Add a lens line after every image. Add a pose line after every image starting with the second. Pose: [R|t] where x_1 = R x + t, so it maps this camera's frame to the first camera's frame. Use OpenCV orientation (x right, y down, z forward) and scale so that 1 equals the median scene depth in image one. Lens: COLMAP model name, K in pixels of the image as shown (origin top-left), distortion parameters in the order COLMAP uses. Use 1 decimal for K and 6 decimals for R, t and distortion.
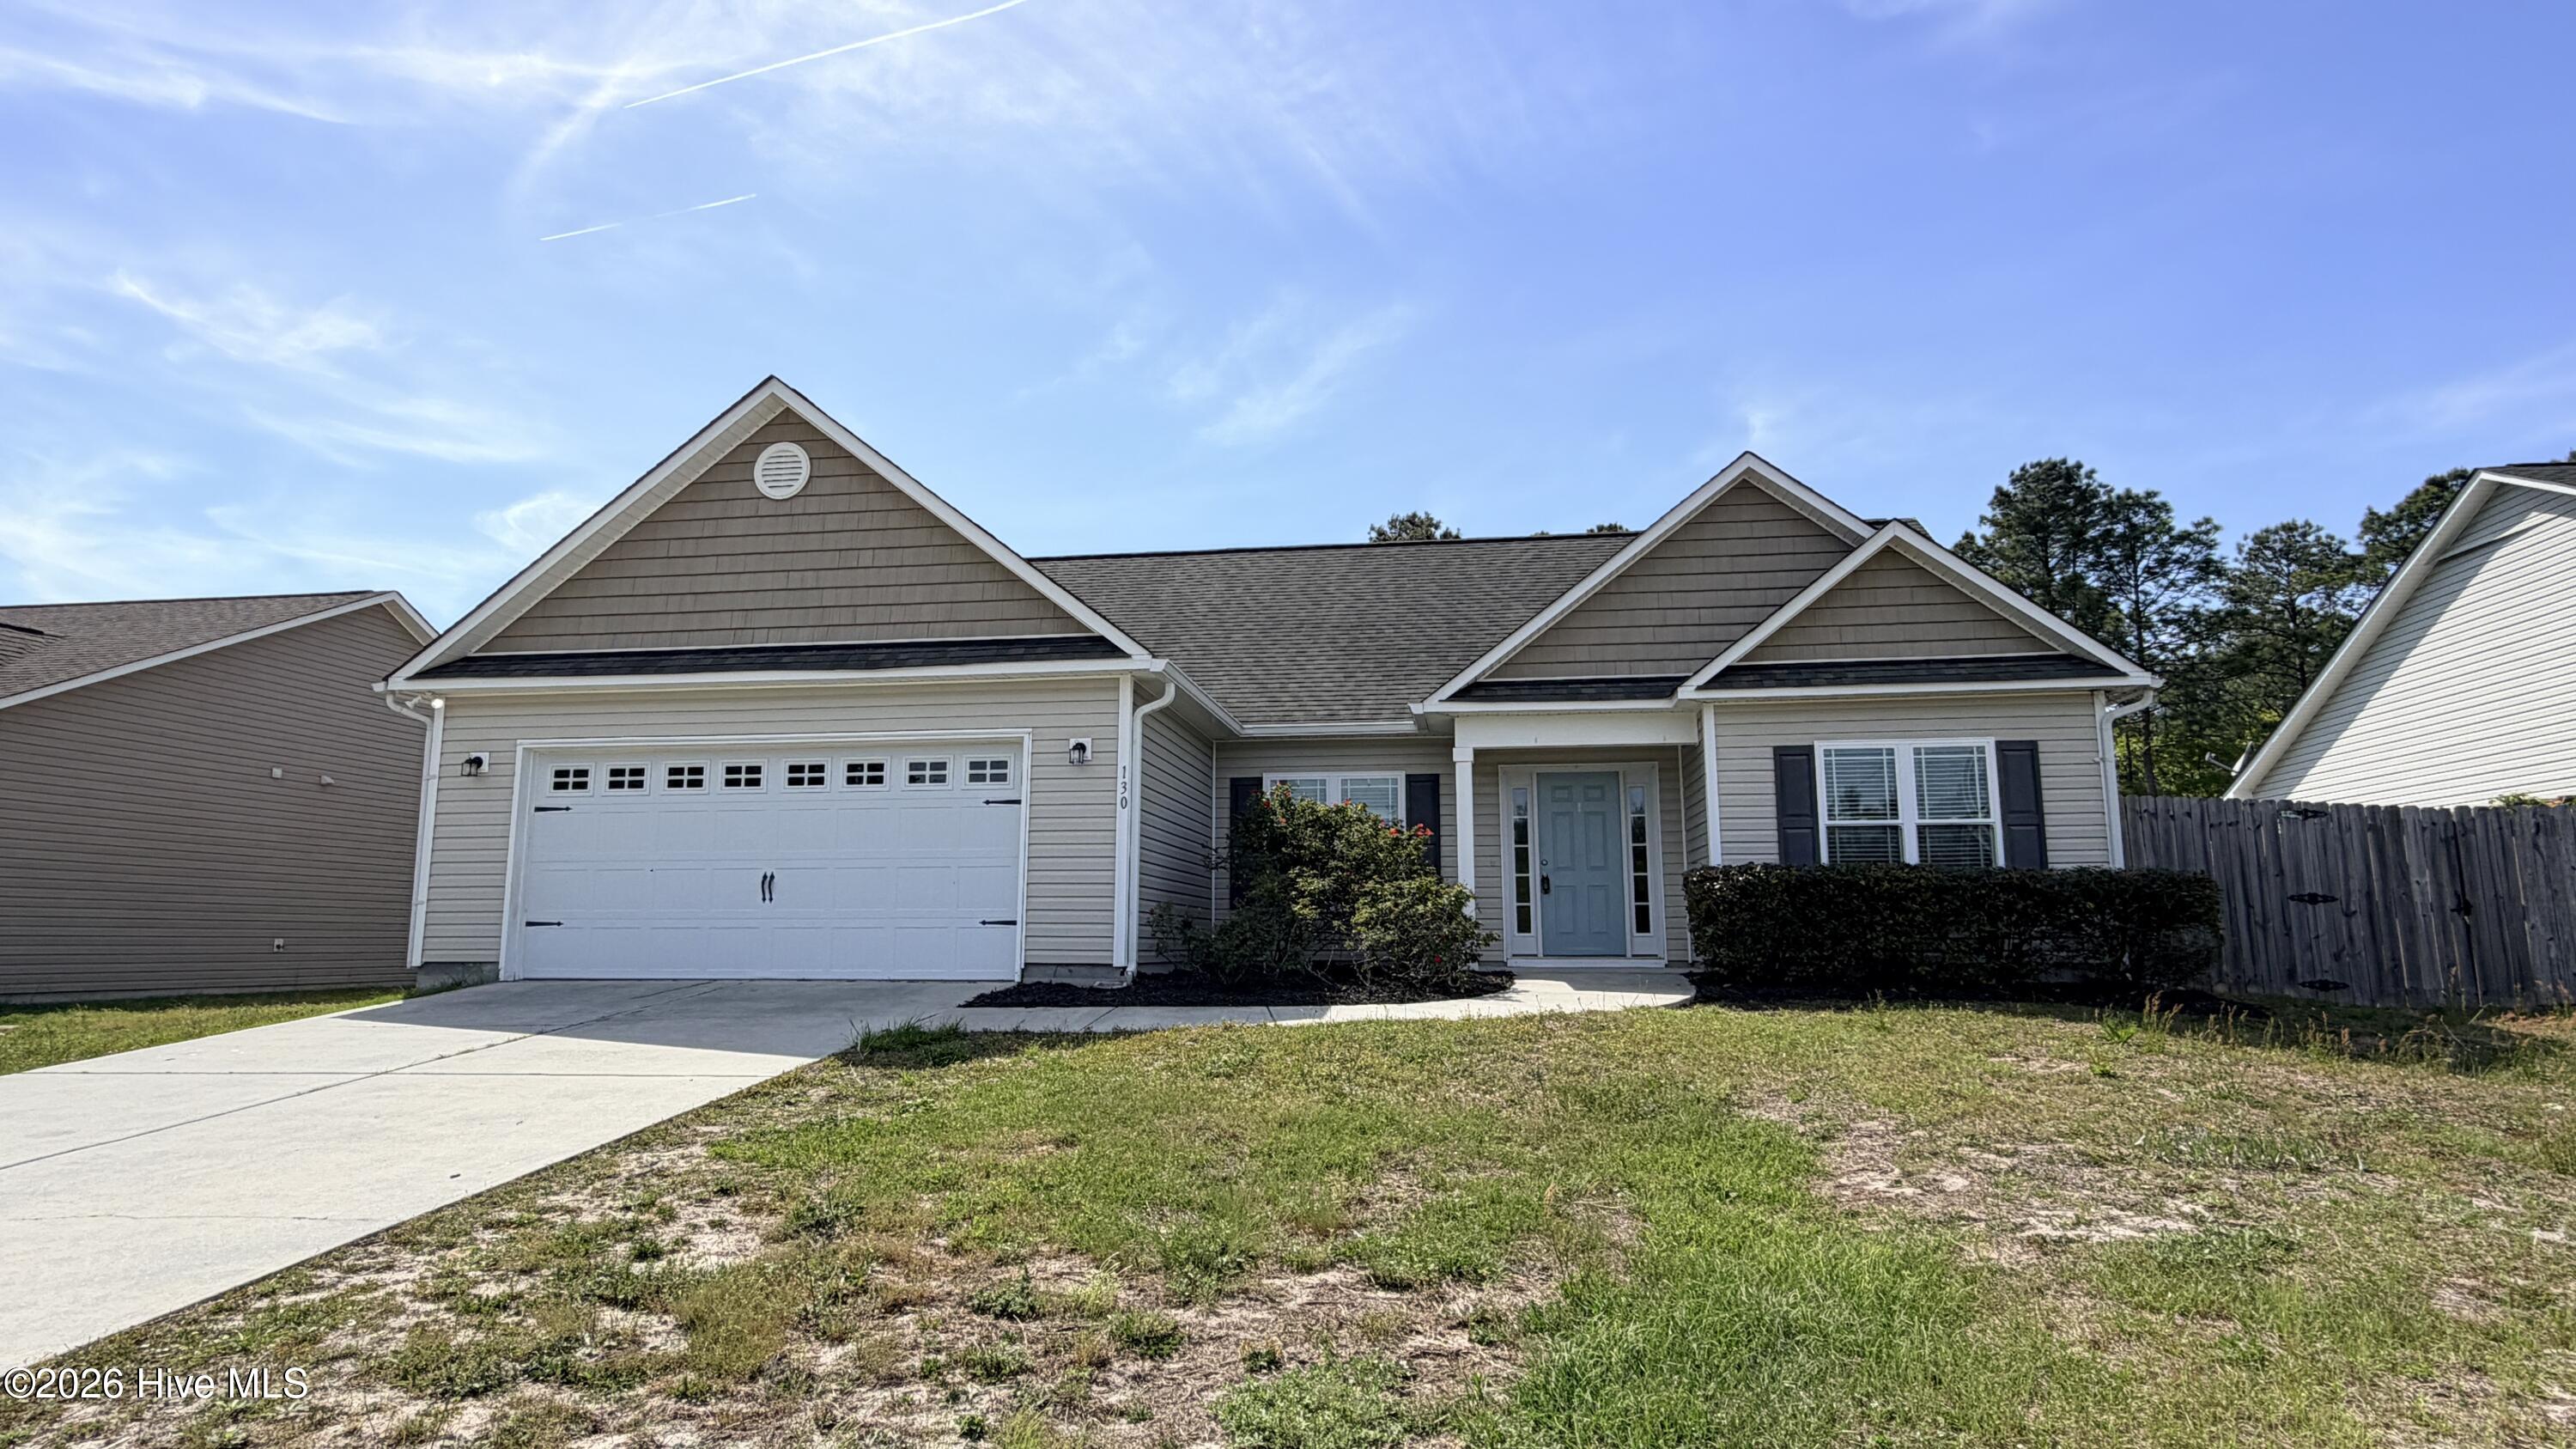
lens RADIAL K [[1292.3, 0, 1275.9], [0, 1292.3, 739.4], [0, 0, 1]] dist [0.000283, -0.000324]
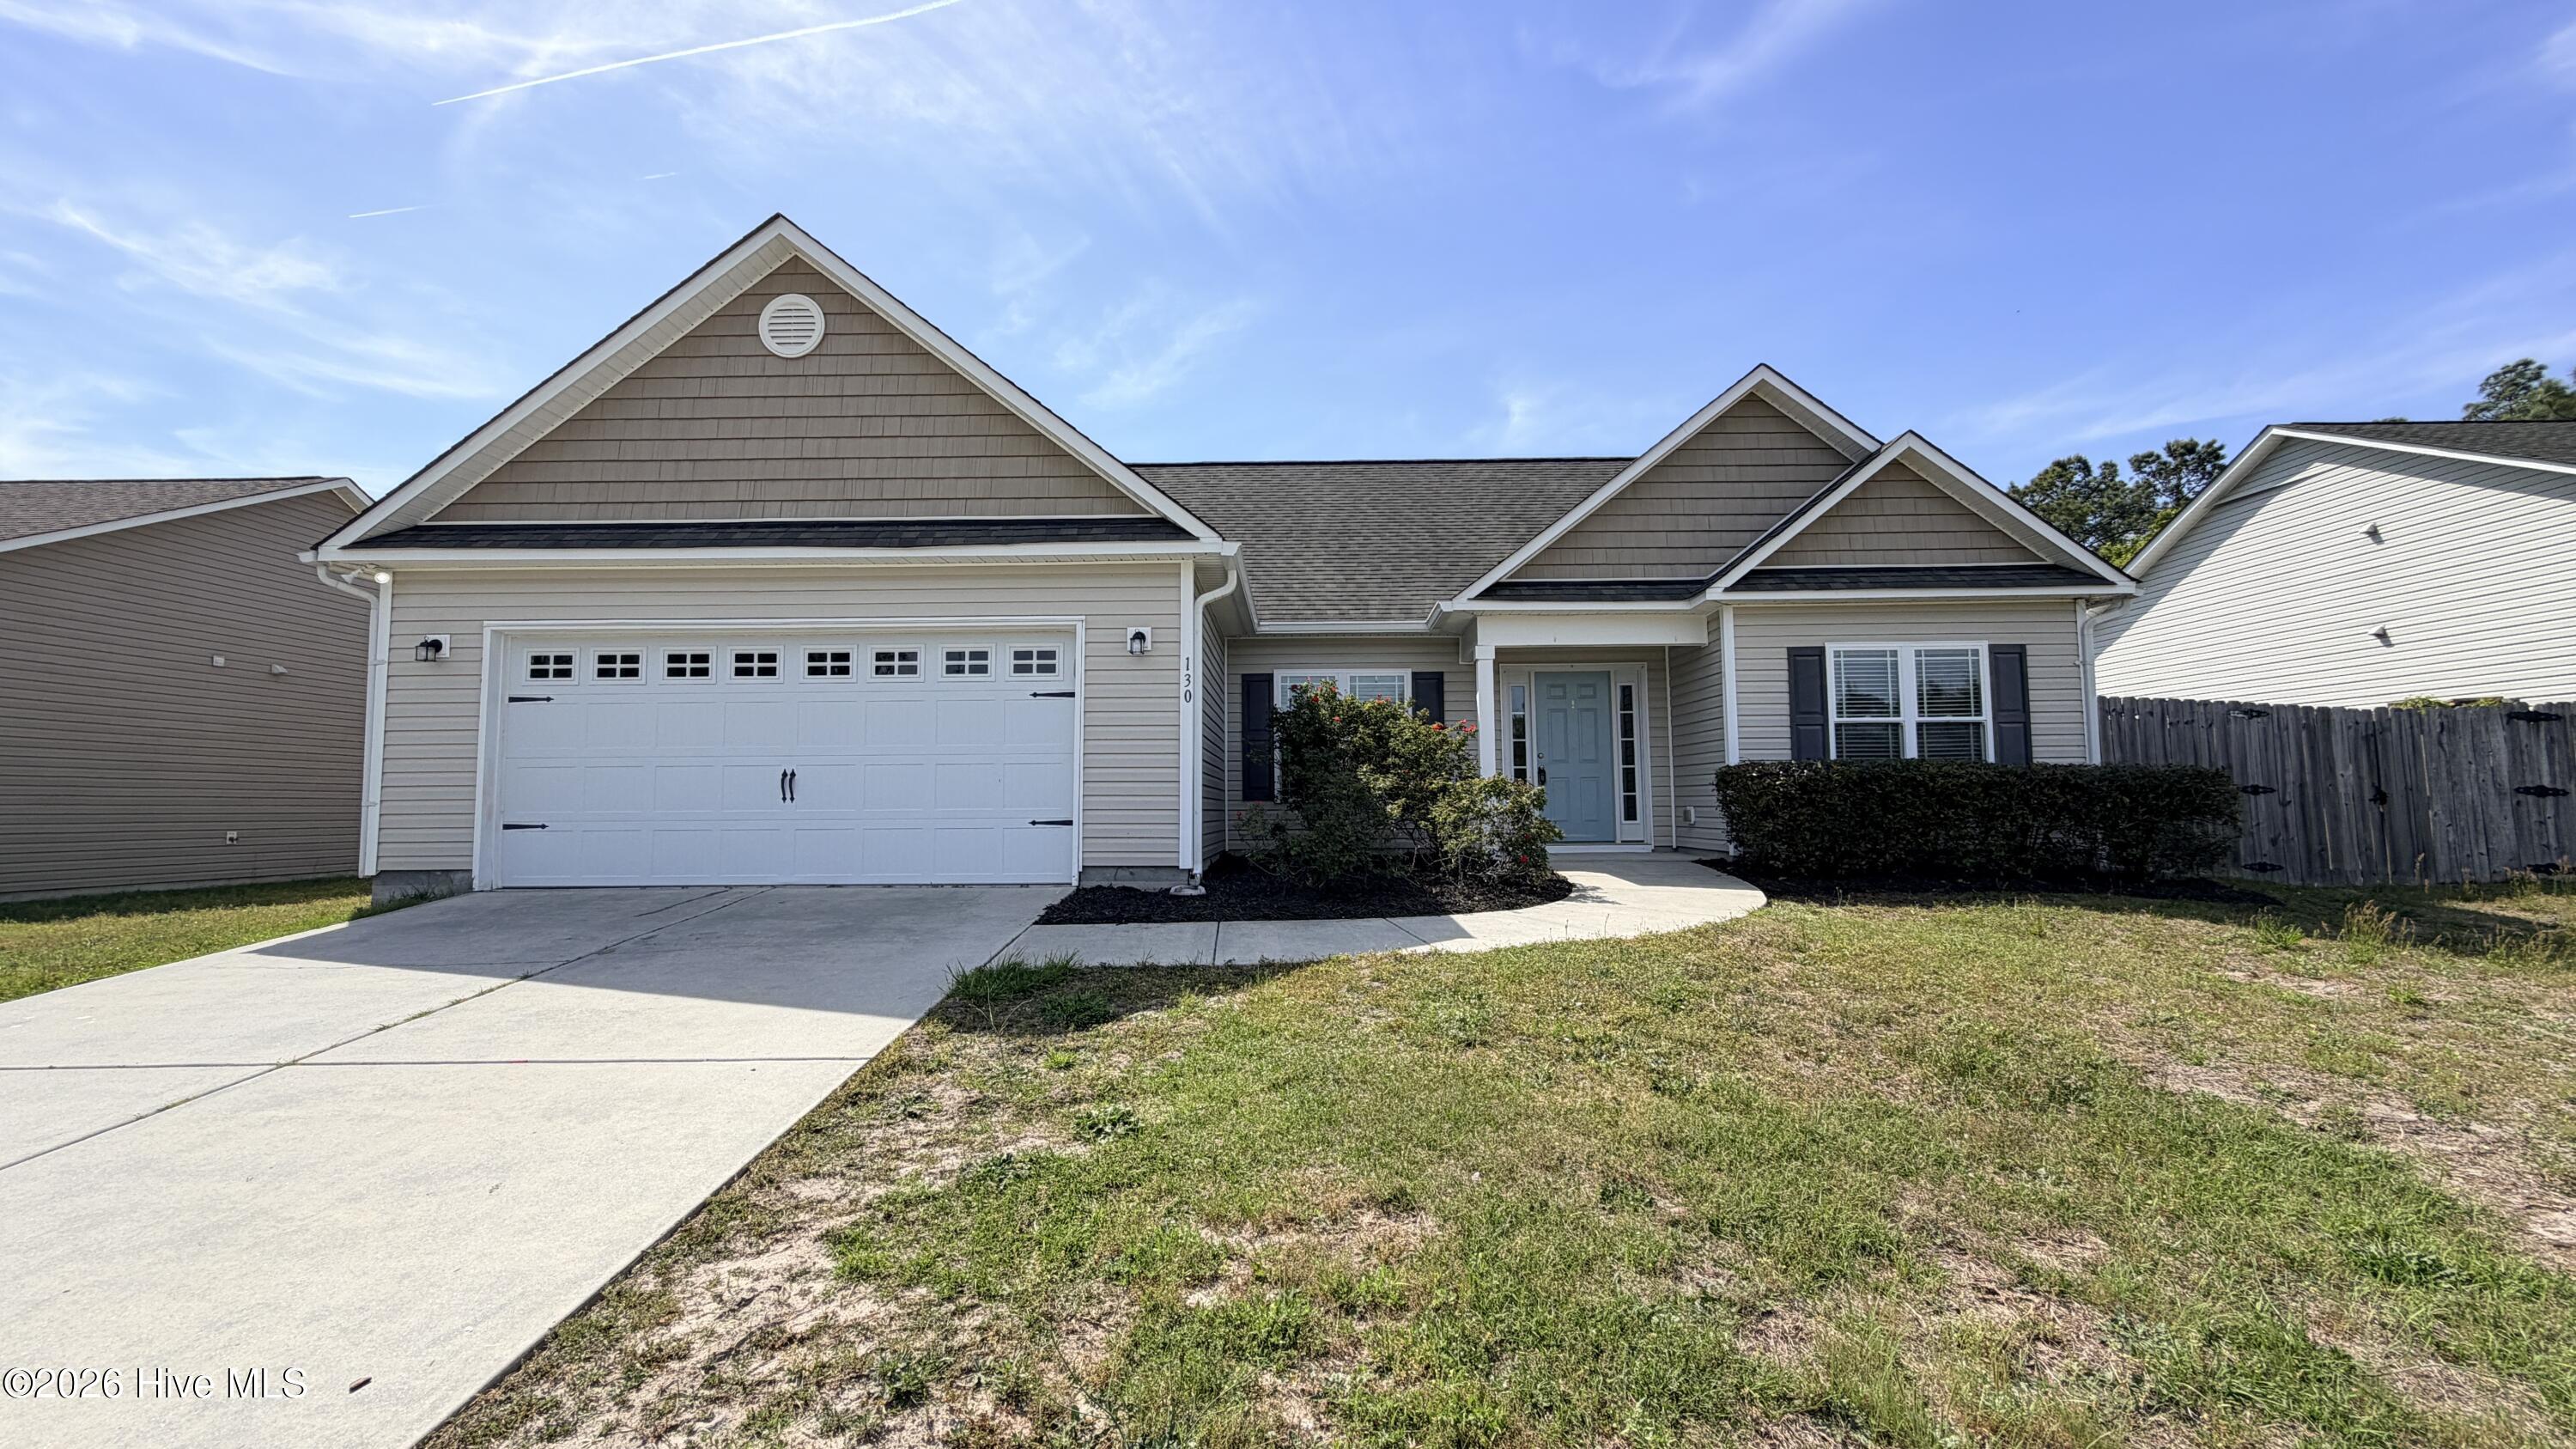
lens RADIAL K [[1024.1, 0, 1282.6], [0, 1024.1, 724.3], [0, 0, 1]] dist [-0.000387, 0.000287]
pose [[0.991830, 0.003271, 0.127526, -0.133190], [-0.012479, 0.997364, 0.071475, 0.014009], [-0.126956, -0.072482, 0.989257, 0.230847]]
